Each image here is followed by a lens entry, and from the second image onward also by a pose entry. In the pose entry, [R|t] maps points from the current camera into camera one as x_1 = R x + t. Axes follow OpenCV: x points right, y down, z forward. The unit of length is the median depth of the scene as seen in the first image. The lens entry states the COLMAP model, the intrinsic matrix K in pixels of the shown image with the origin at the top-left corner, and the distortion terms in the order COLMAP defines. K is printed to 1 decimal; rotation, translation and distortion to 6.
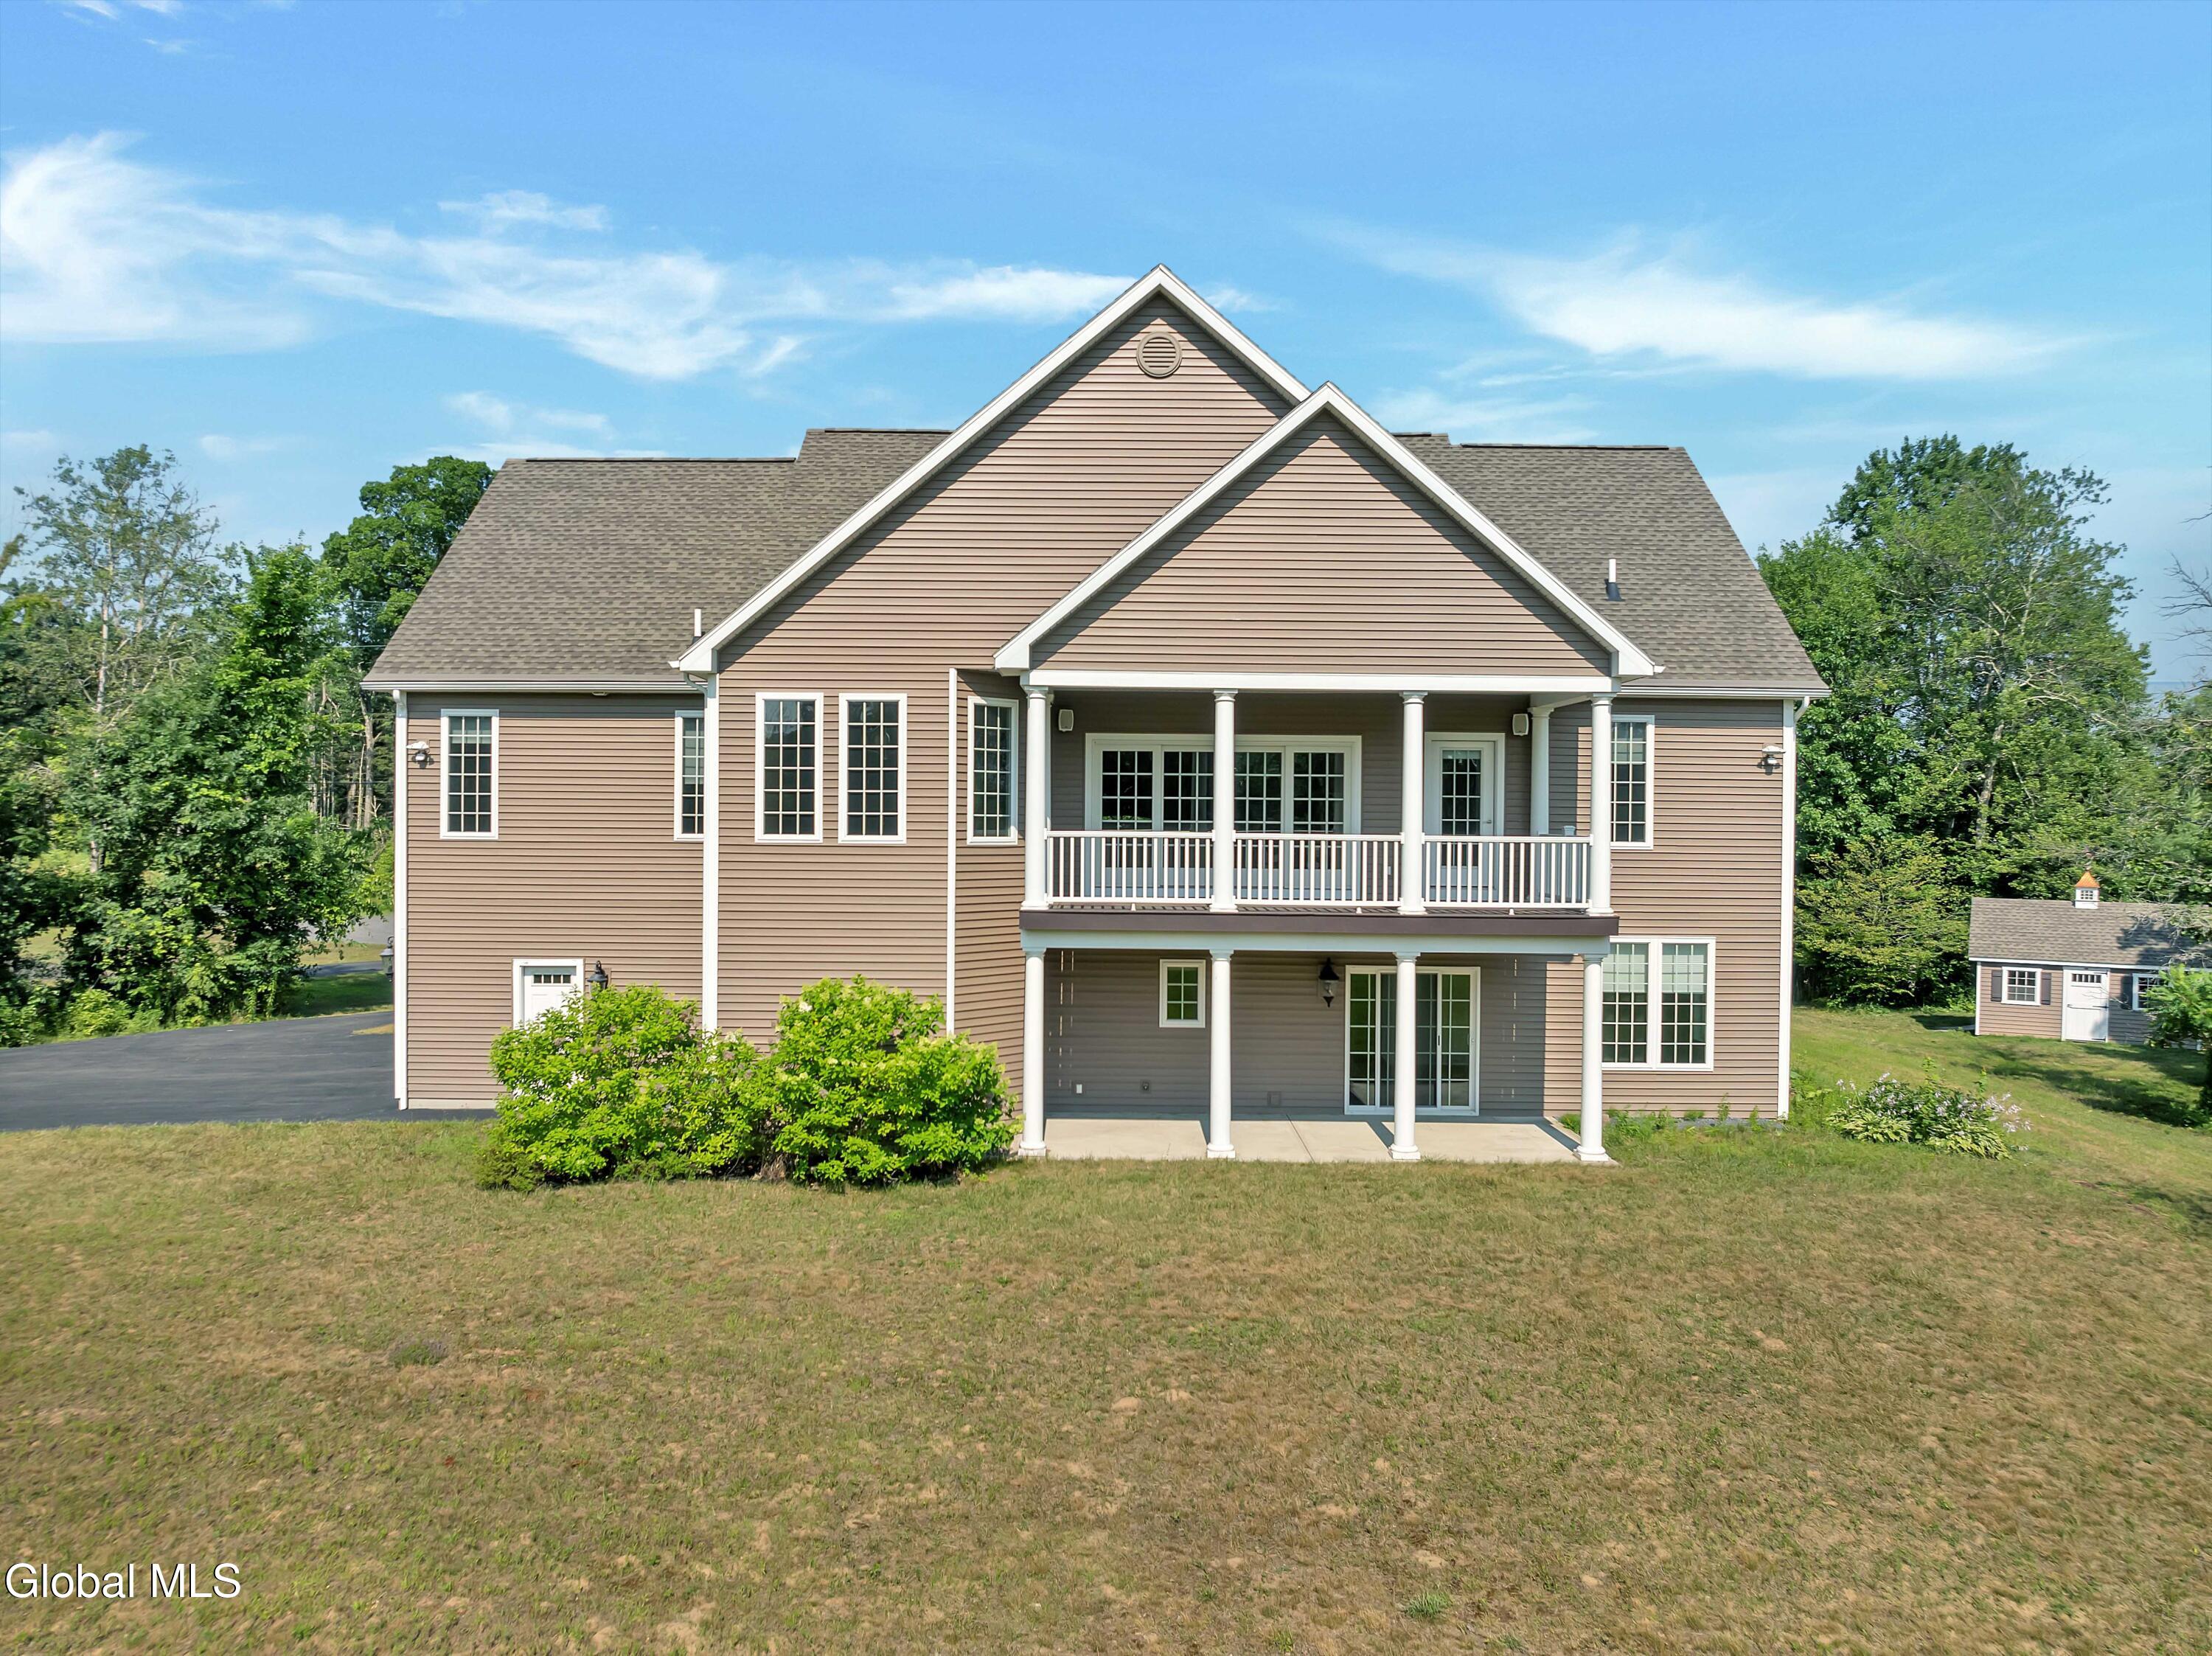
lens RADIAL K [[1518.6, 0, 1106.0], [0, 1518.6, 828.0], [0, 0, 1]] dist [-0.033934, -0.000569]
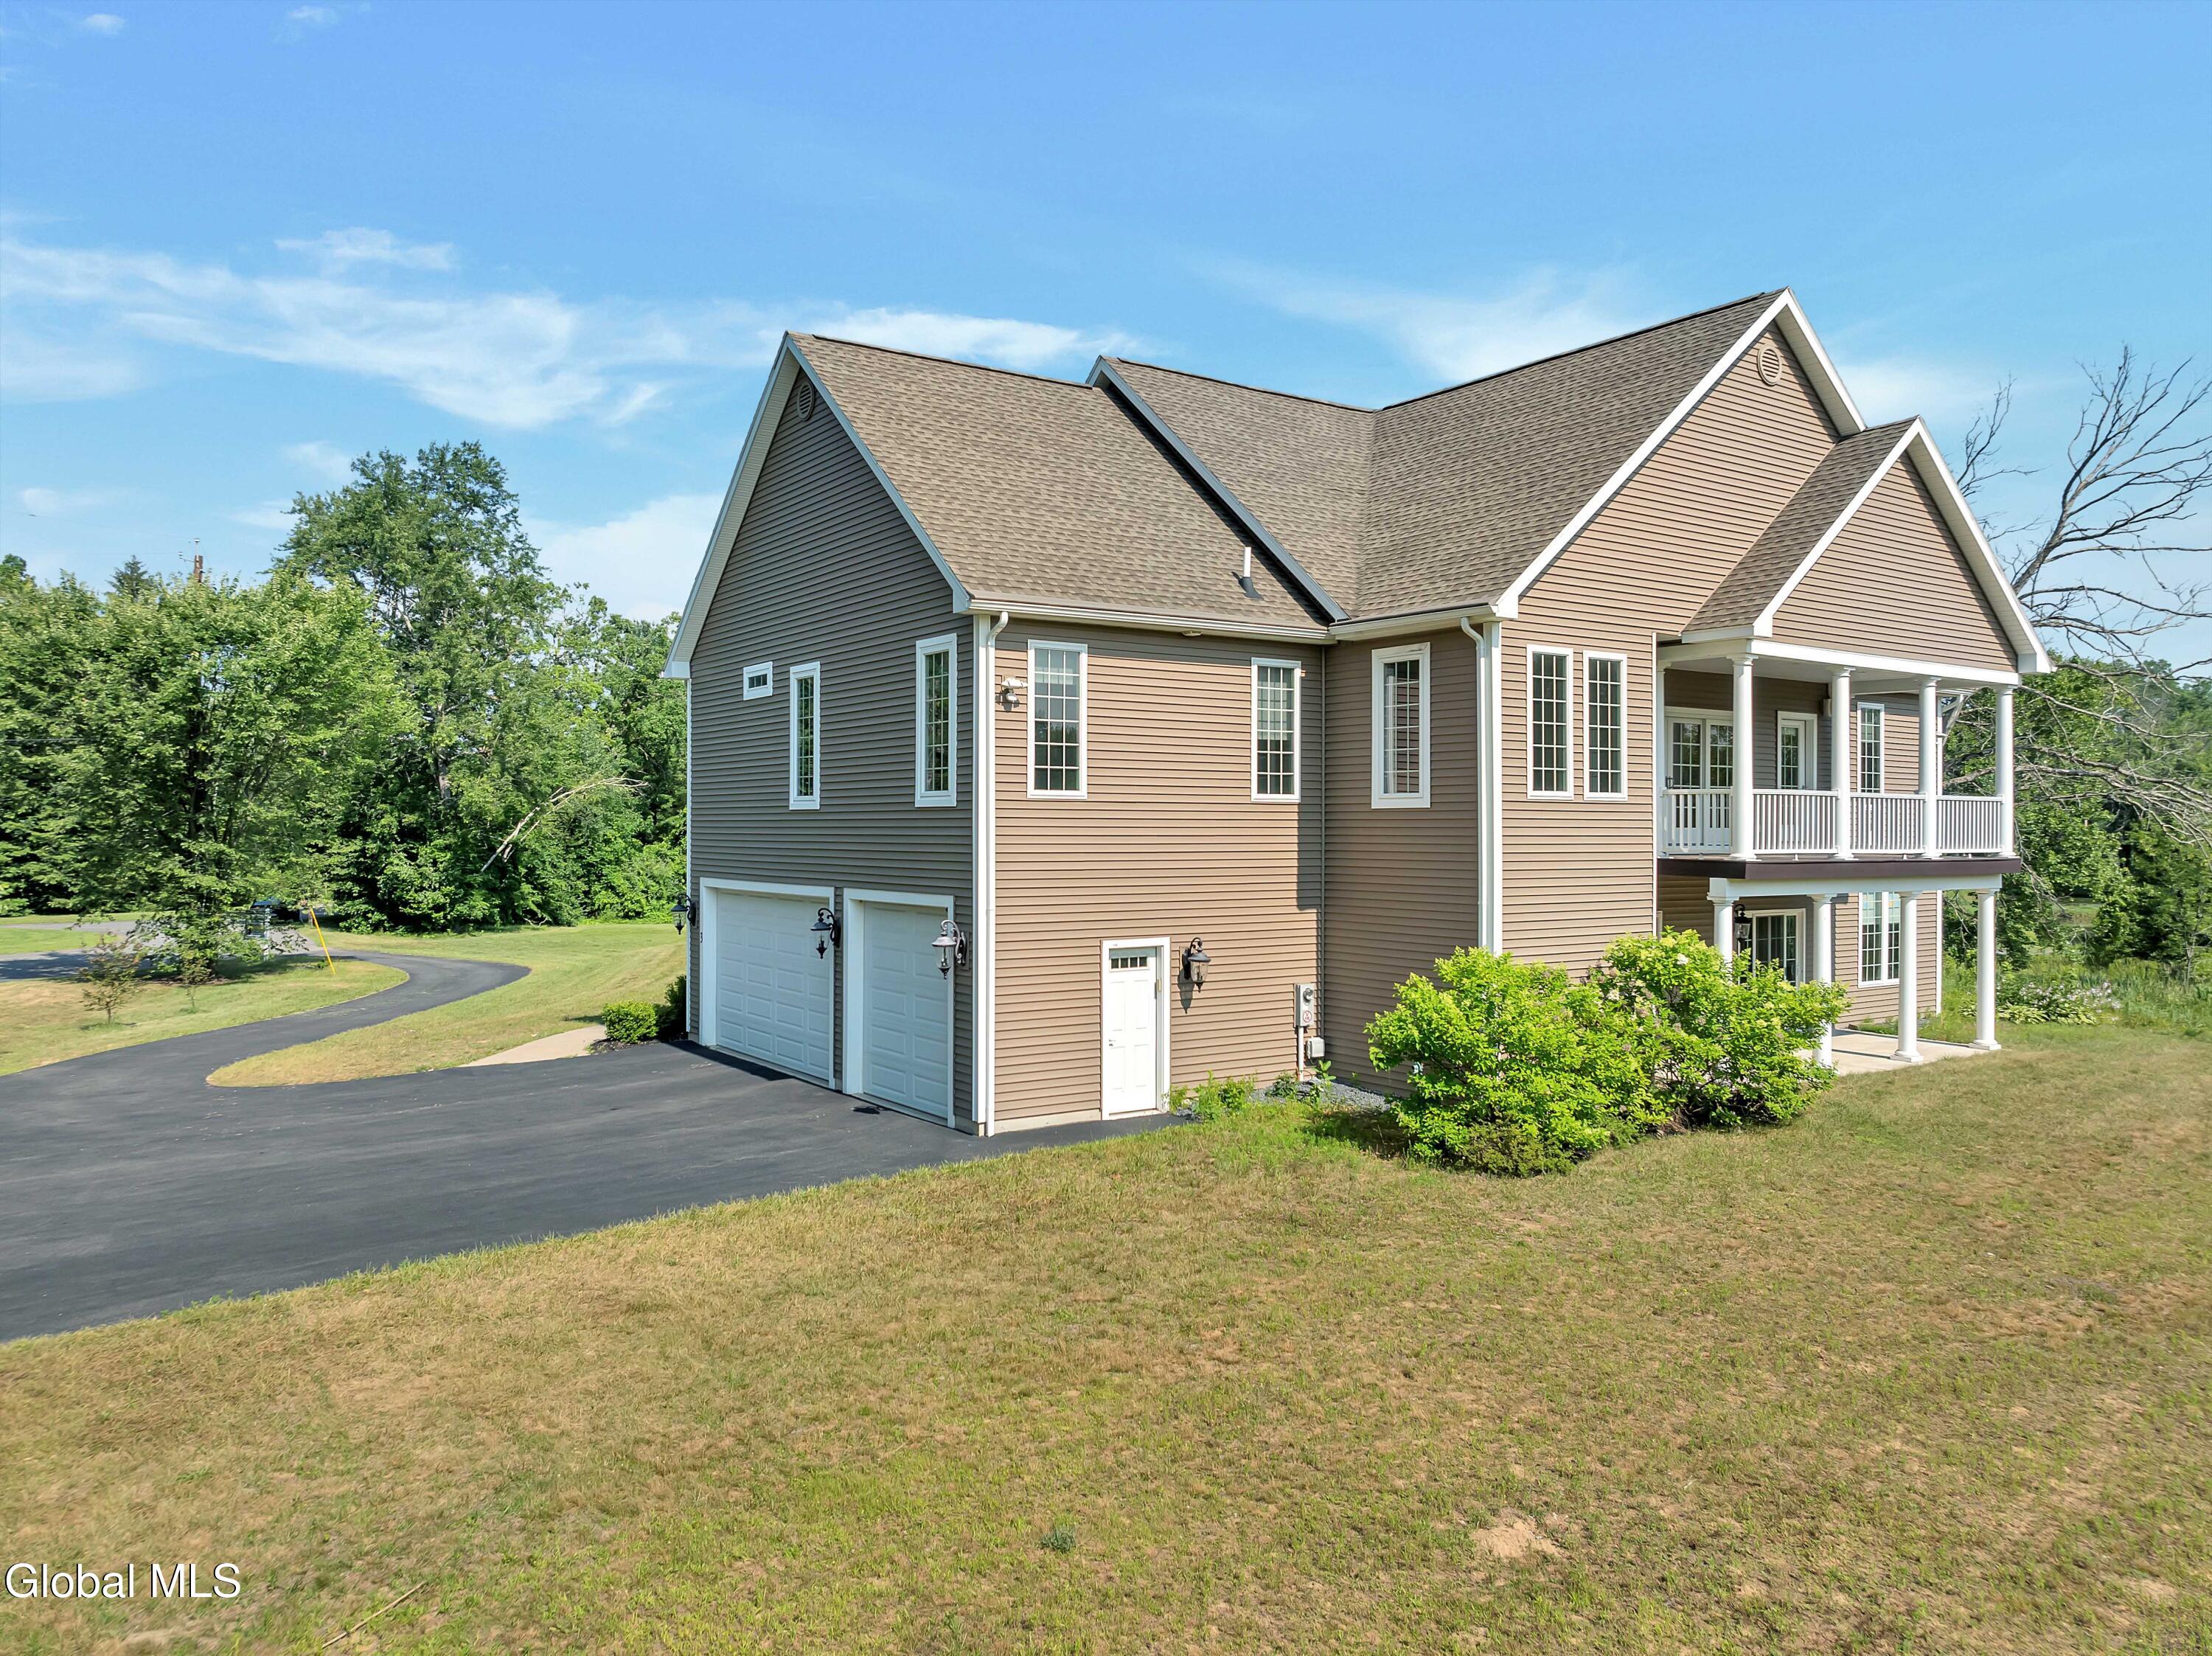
lens RADIAL K [[1572.6, 0, 1106.0], [0, 1572.6, 828.0], [0, 0, 1]] dist [0.002276, -0.000068]
pose [[0.834364, -0.008131, 0.551154, -0.952551], [0.003061, 0.999944, 0.010118, 0.016035], [-0.551206, -0.006755, 0.834342, 0.291074]]
